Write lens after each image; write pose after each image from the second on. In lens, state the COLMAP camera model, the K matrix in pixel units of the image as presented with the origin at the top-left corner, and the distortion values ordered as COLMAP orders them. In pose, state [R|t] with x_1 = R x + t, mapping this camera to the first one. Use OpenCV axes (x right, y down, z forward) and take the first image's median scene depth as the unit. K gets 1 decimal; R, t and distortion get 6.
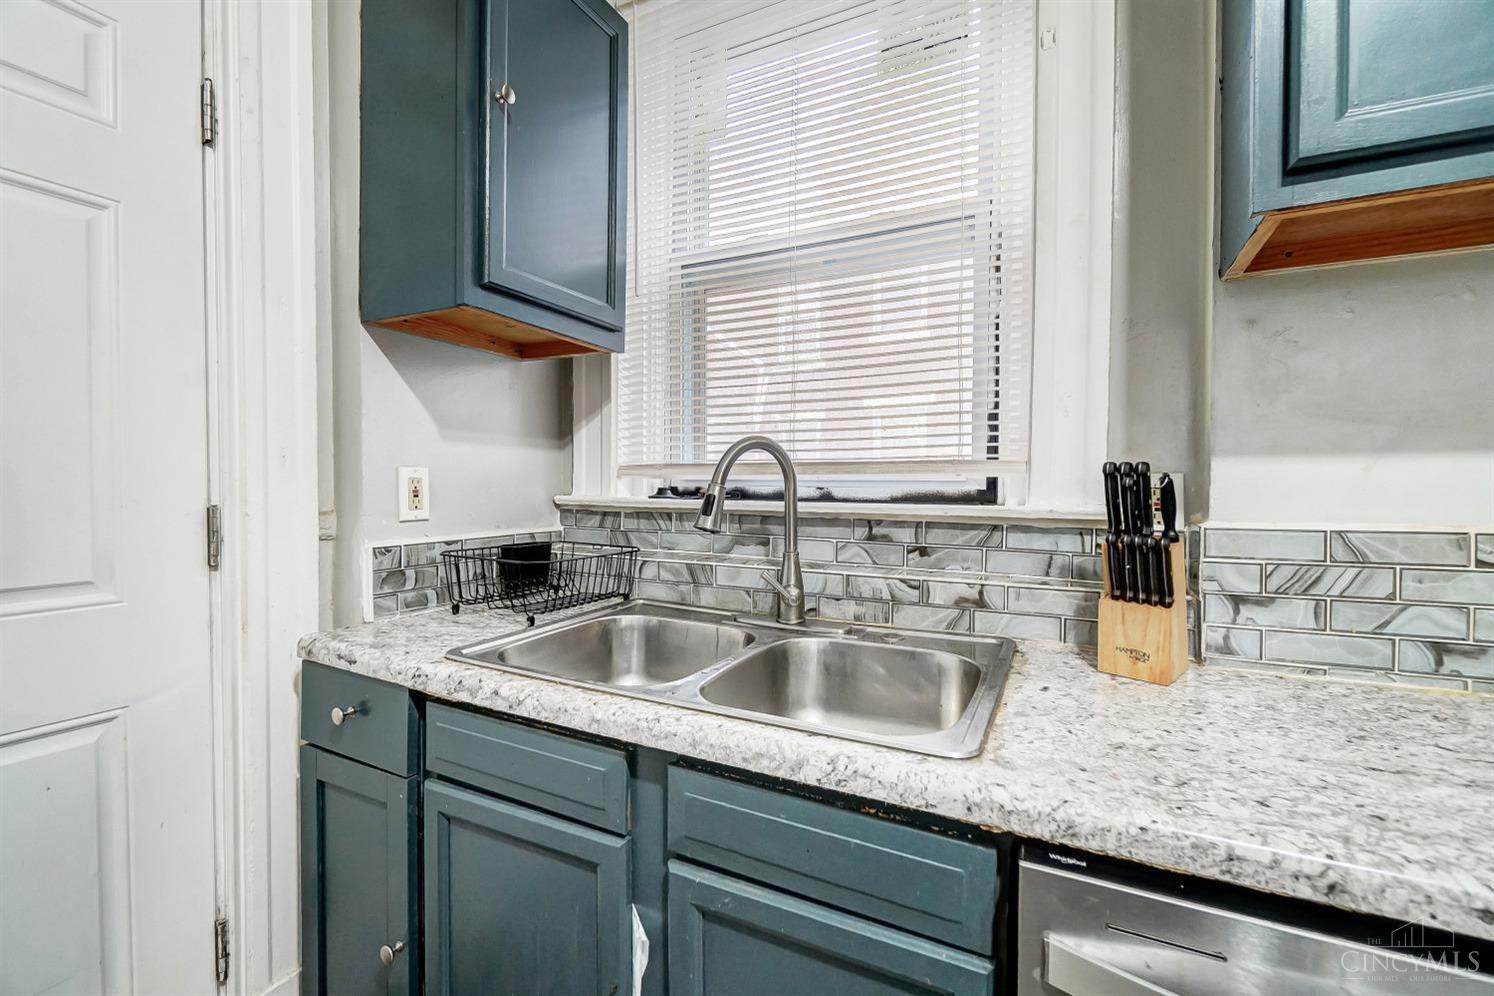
lens RADIAL K [[650.3, 0, 748.8], [0, 650.3, 497.4], [0, 0, 1]] dist [-0.033654, 0.008787]
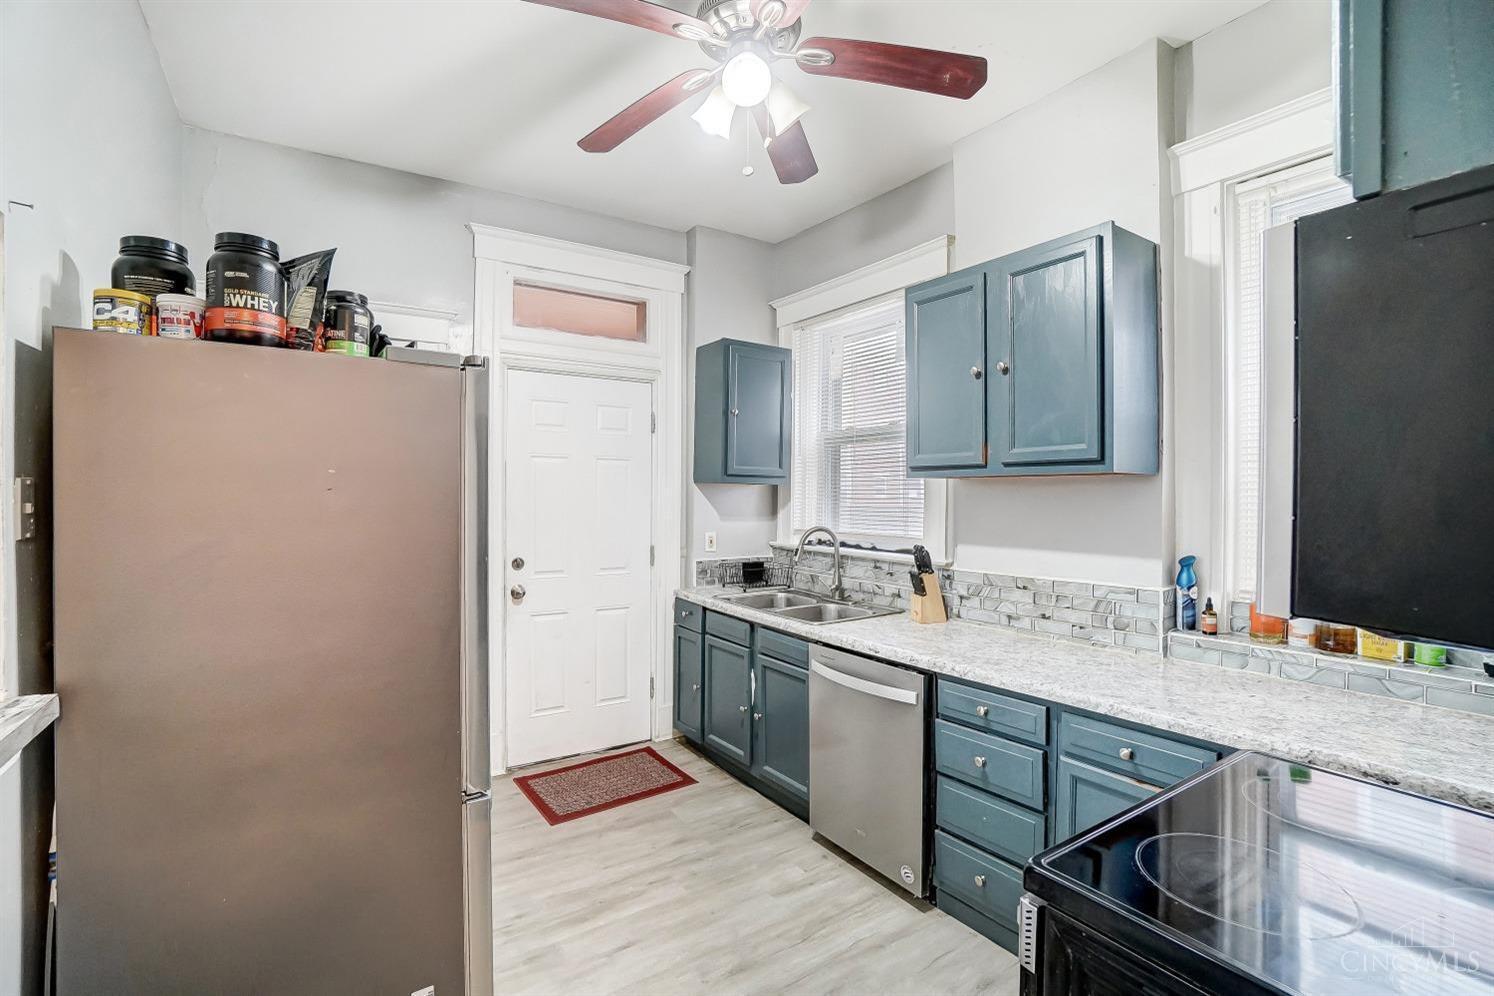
lens RADIAL K [[650.3, 0, 745.0], [0, 650.3, 497.0], [0, 0, 1]] dist [-0.033654, 0.008787]
pose [[0.872017, 0.001870, -0.489471, 1.014047], [-0.015653, 0.999588, -0.024068, -0.140432], [0.489225, 0.028650, 0.871687, -1.418540]]
